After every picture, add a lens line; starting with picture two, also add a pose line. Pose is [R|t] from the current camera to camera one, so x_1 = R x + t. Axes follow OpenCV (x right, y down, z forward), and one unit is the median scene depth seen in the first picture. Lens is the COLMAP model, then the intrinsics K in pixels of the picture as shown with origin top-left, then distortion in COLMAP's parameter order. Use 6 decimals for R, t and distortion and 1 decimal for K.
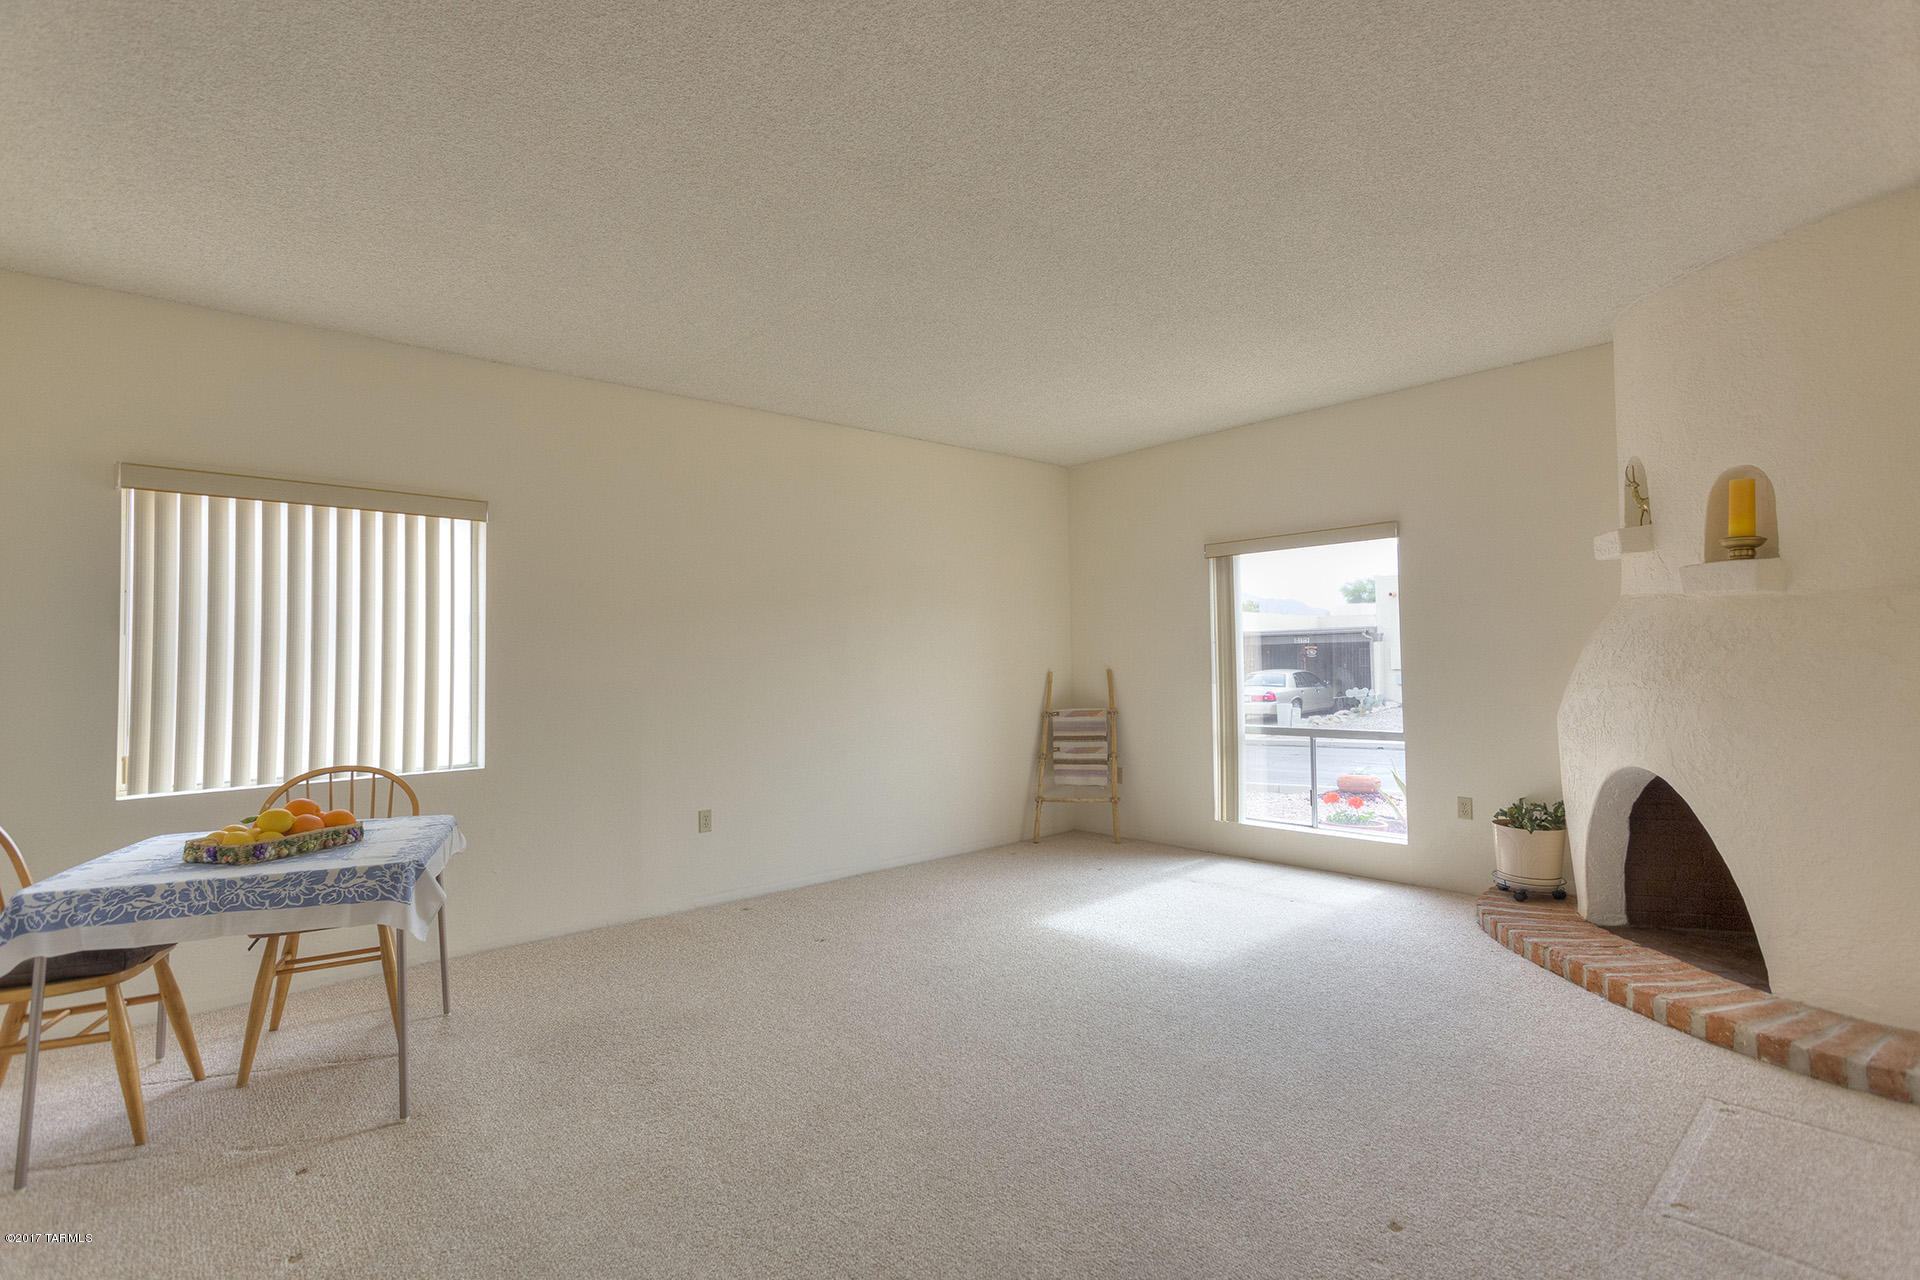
lens RADIAL K [[904.7, 0, 956.2], [0, 904.7, 630.7], [0, 0, 1]] dist [0.009535, 0.001659]
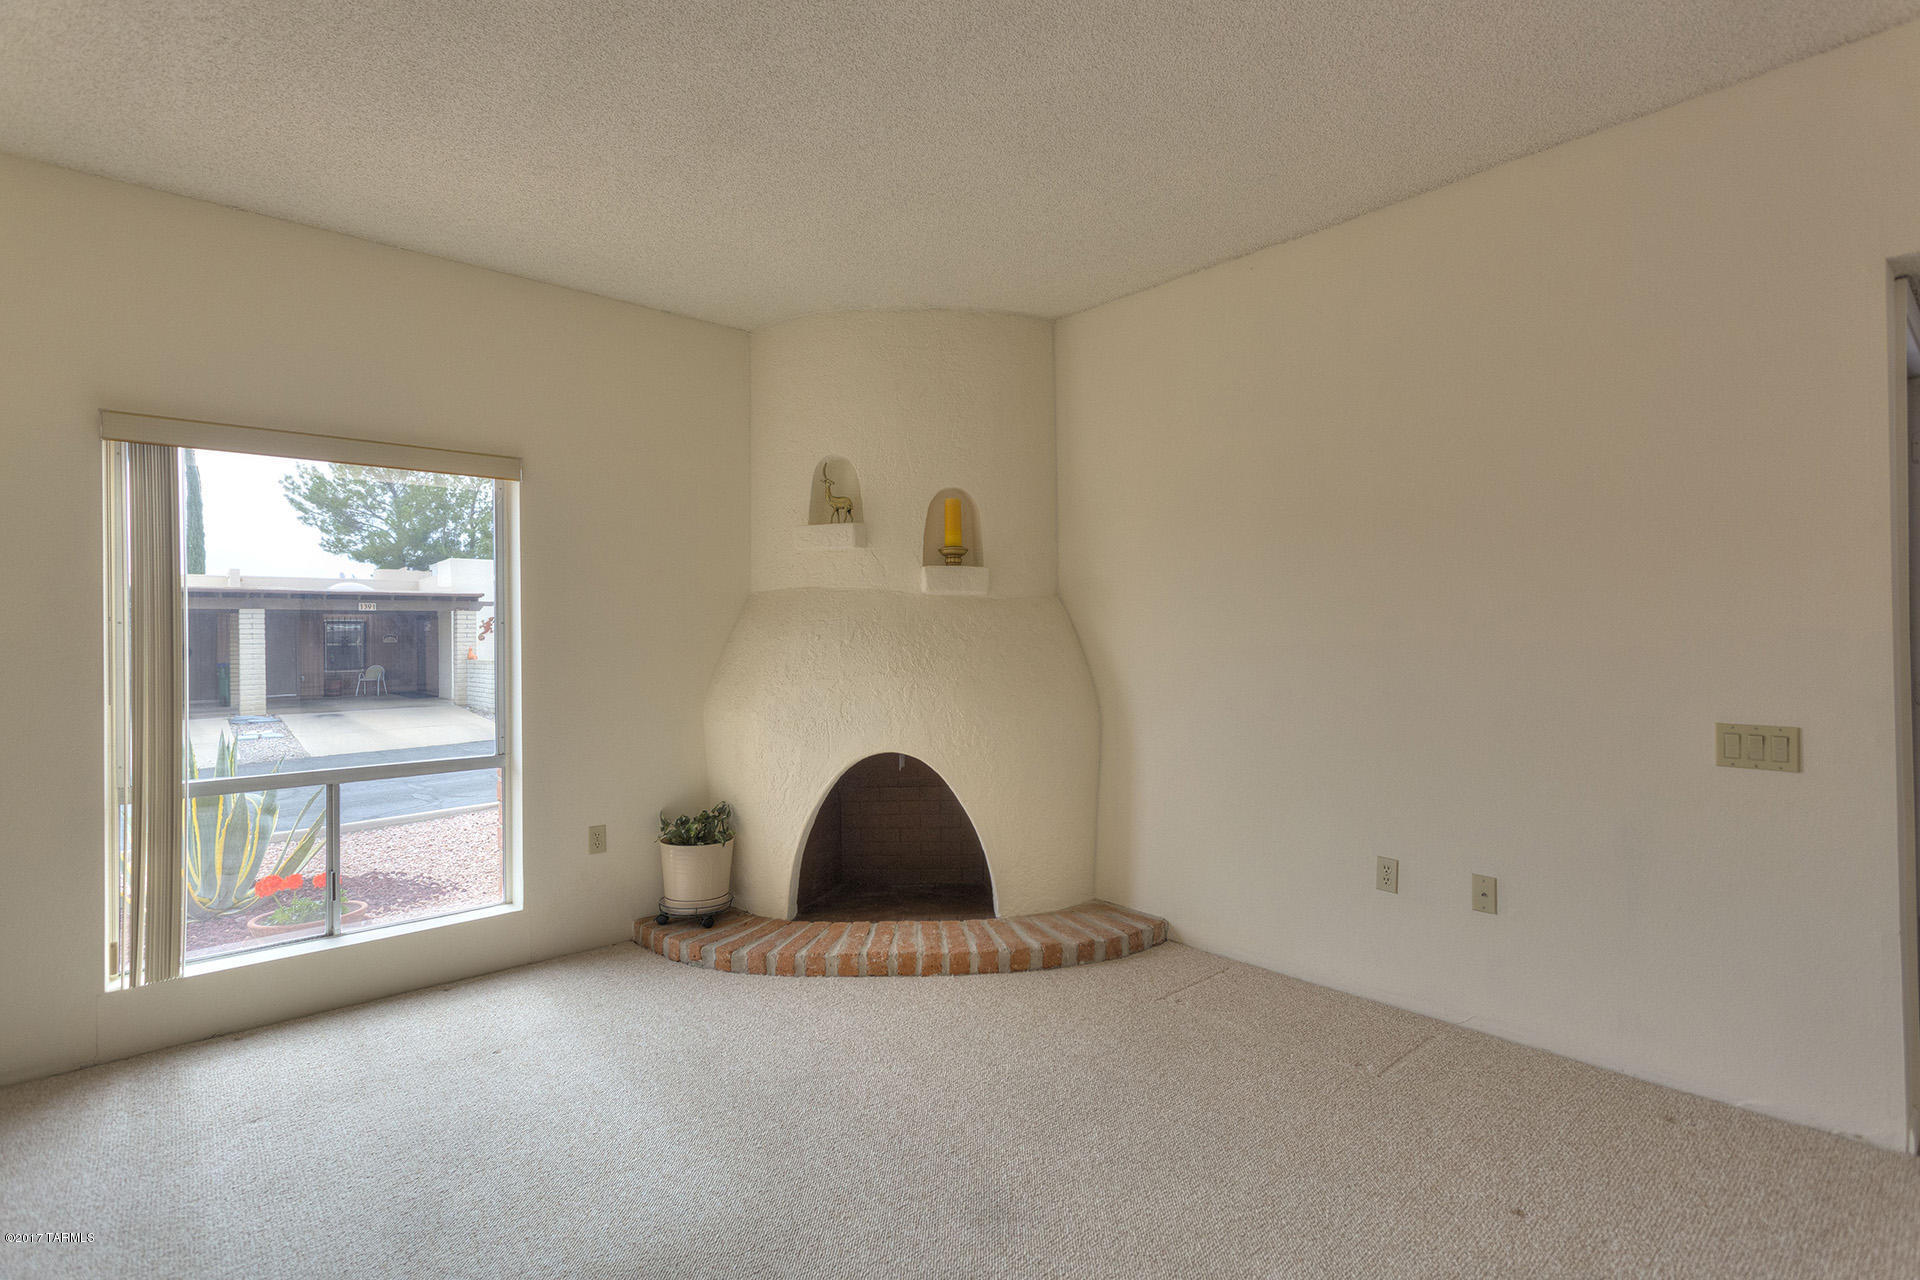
lens RADIAL K [[904.7, 0, 956.2], [0, 904.7, 630.7], [0, 0, 1]] dist [0.009535, 0.001659]
pose [[0.028130, 0.029162, 0.999179, -0.324409], [-0.021671, 0.999357, -0.028558, 0.042493], [-0.999369, -0.020849, 0.028744, 0.970517]]
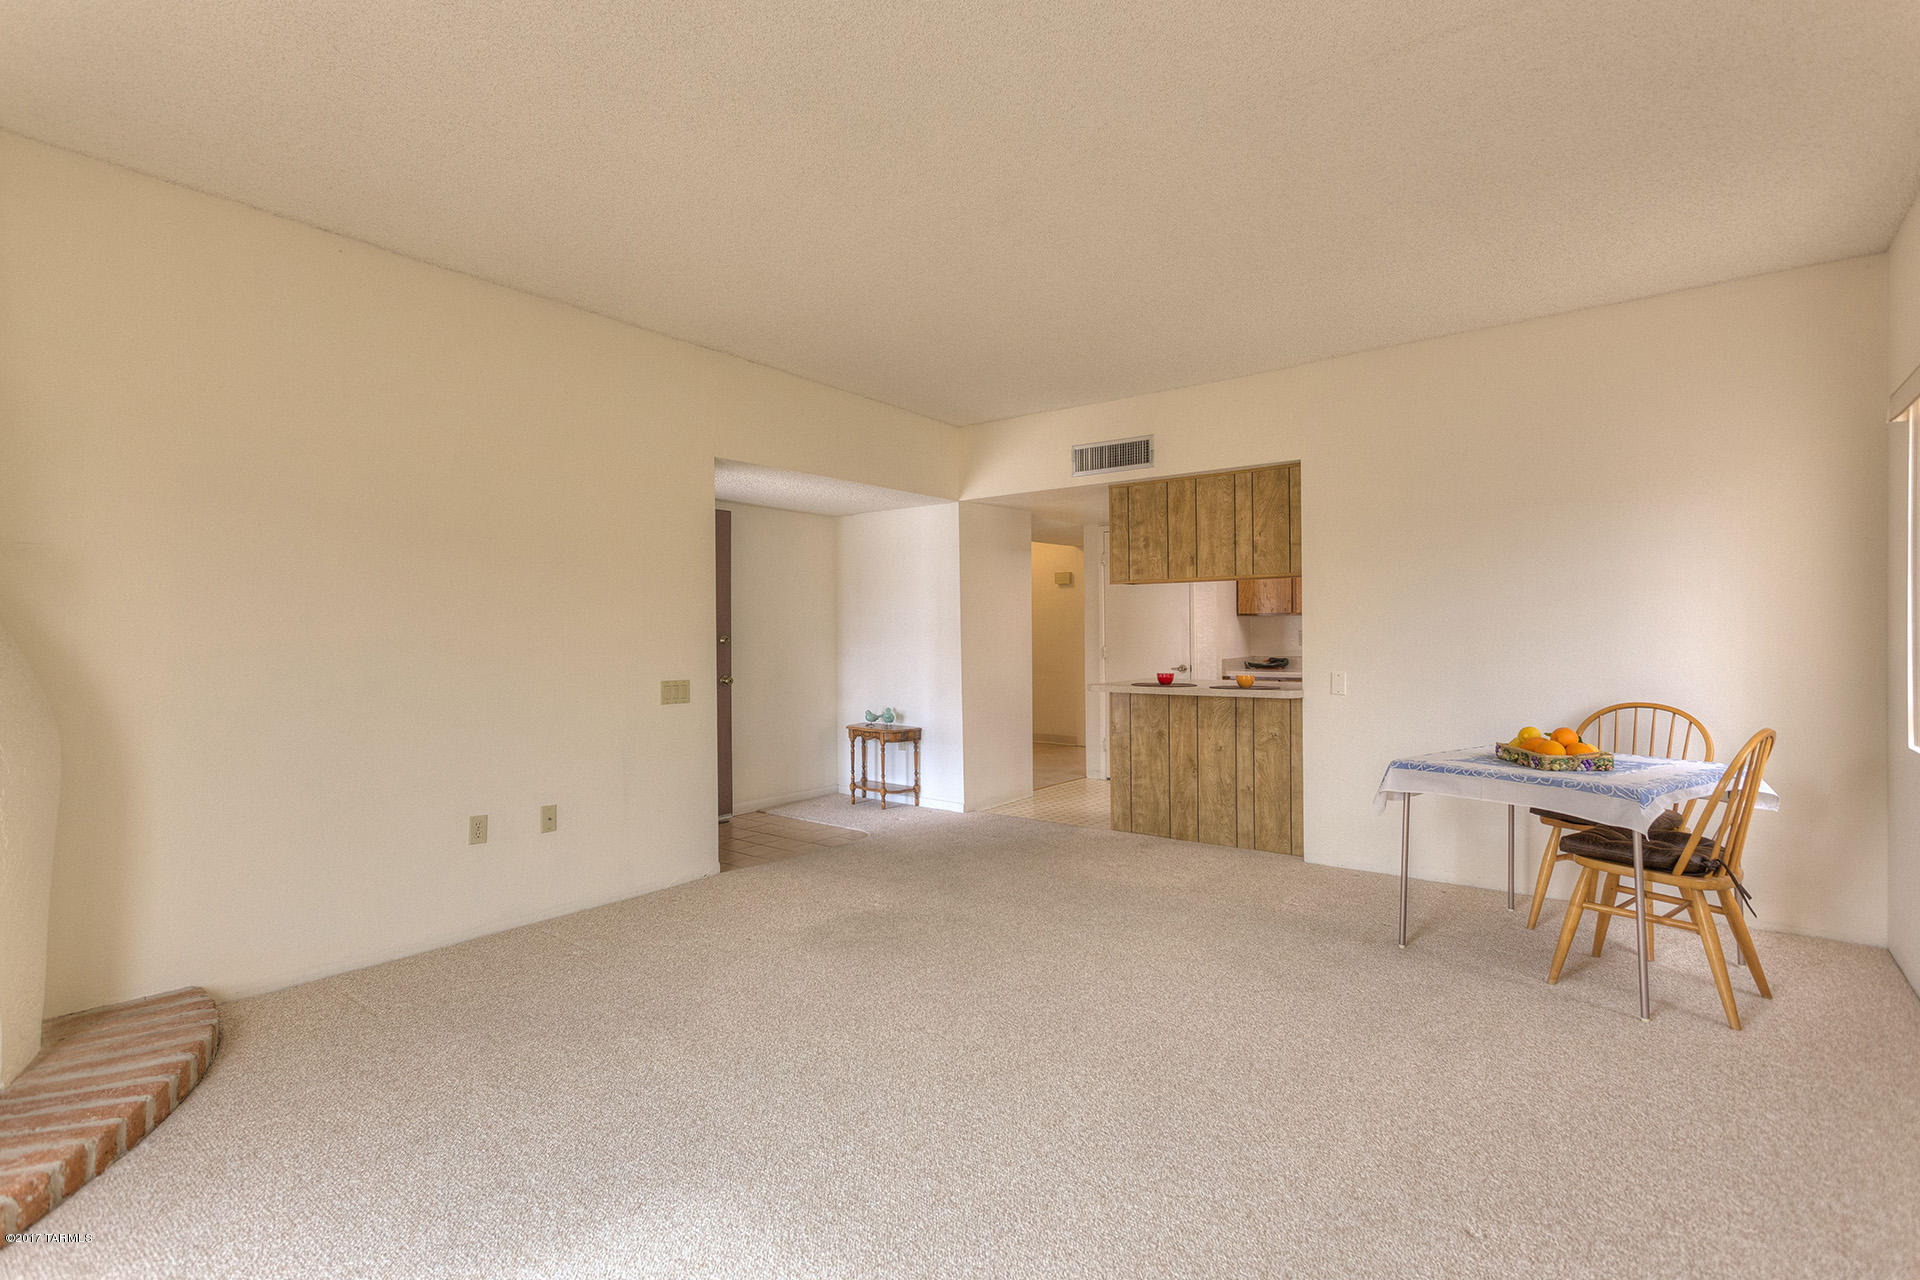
lens RADIAL K [[904.7, 0, 956.2], [0, 904.7, 630.7], [0, 0, 1]] dist [0.009535, 0.001659]
pose [[-0.989019, 0.028632, -0.144991, 0.201228], [0.033369, 0.998982, -0.030344, 0.064125], [0.143975, -0.034848, -0.988968, 1.763550]]
